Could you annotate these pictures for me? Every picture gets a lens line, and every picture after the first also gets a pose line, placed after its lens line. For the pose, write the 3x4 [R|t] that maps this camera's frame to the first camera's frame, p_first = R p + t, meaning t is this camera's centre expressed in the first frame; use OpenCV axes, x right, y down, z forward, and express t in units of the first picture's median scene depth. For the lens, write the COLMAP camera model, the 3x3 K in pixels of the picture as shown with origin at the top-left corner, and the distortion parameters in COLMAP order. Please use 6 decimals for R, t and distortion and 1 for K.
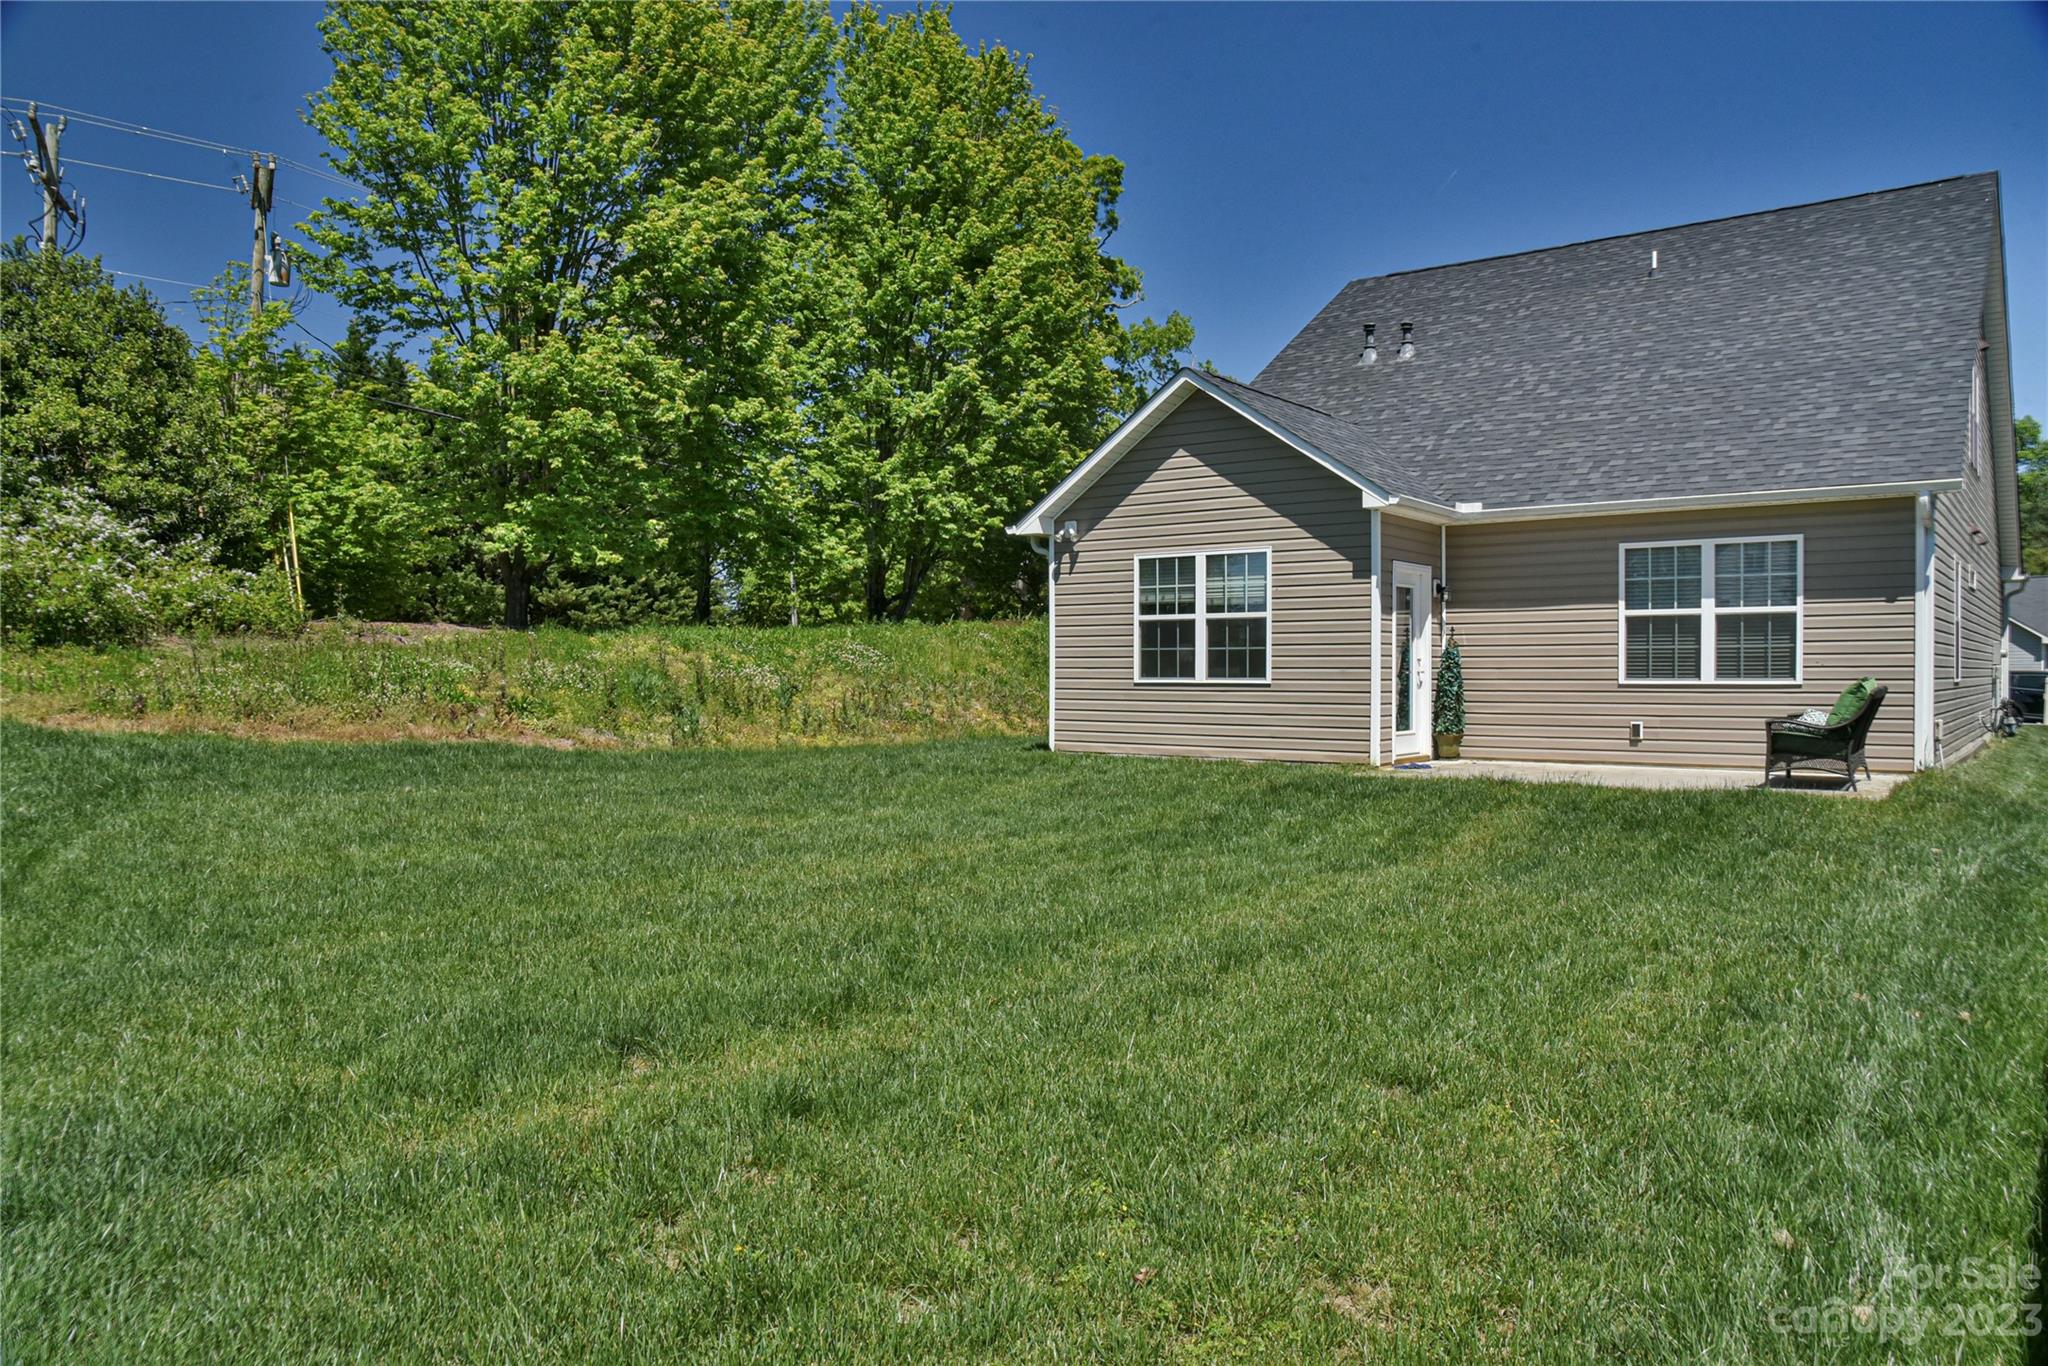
lens RADIAL K [[1433.7, 0, 1024.0], [0, 1433.7, 683.0], [0, 0, 1]] dist [-0.092839, 0.053438]
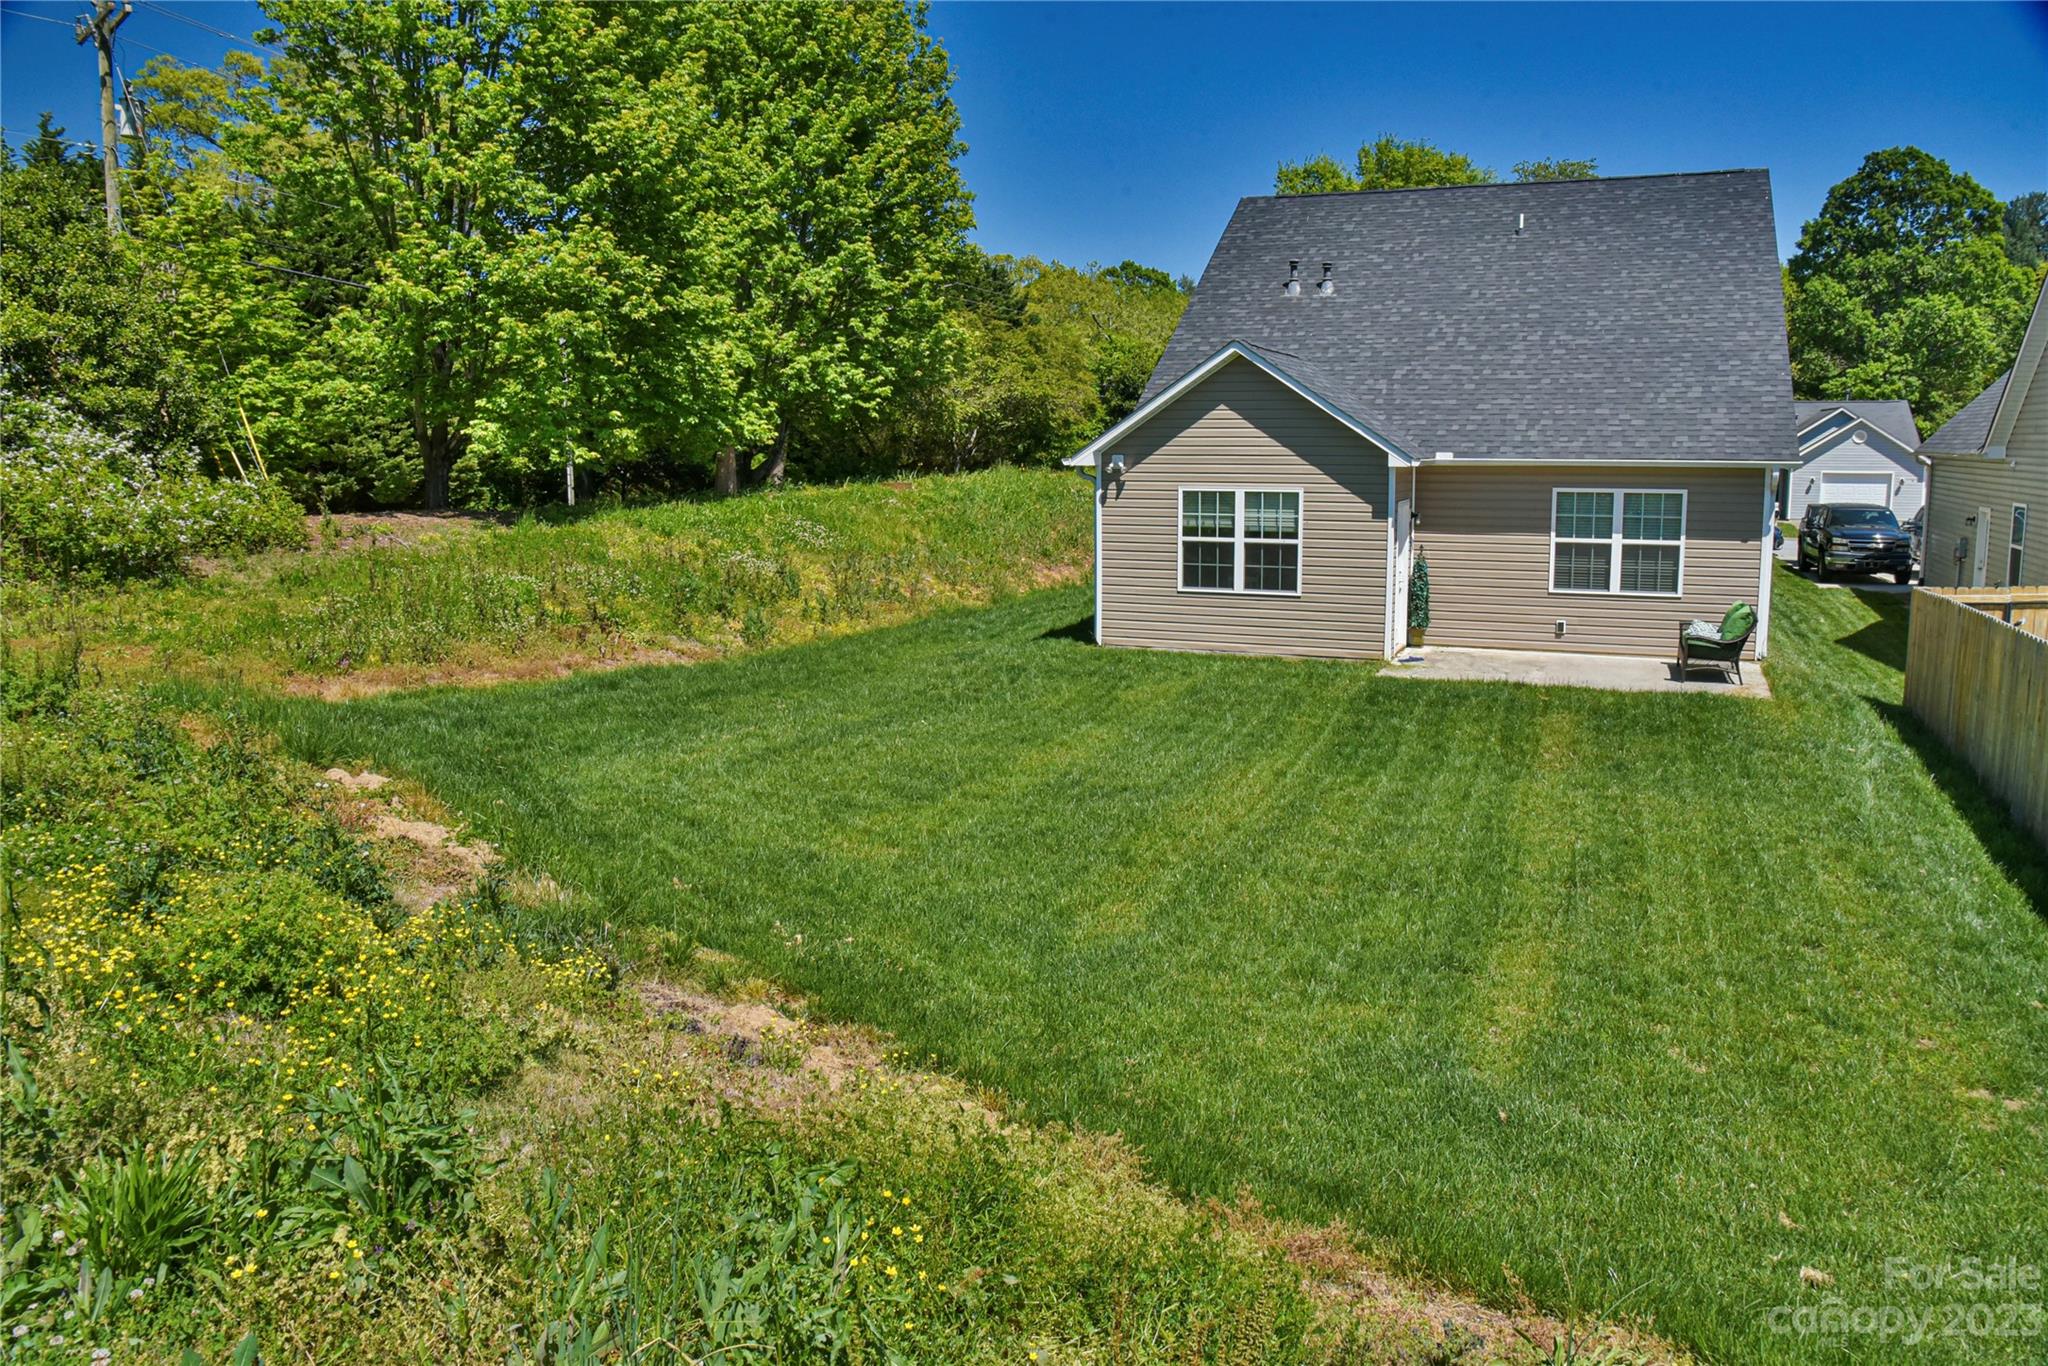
lens RADIAL K [[1450.8, 0, 1047.3], [0, 1450.8, 680.7], [0, 0, 1]] dist [-0.085726, 0.052315]
pose [[0.961178, -0.051748, 0.271032, -0.377377], [0.008580, 0.987387, 0.158094, -0.123232], [-0.275794, -0.149631, 0.949499, -0.172852]]
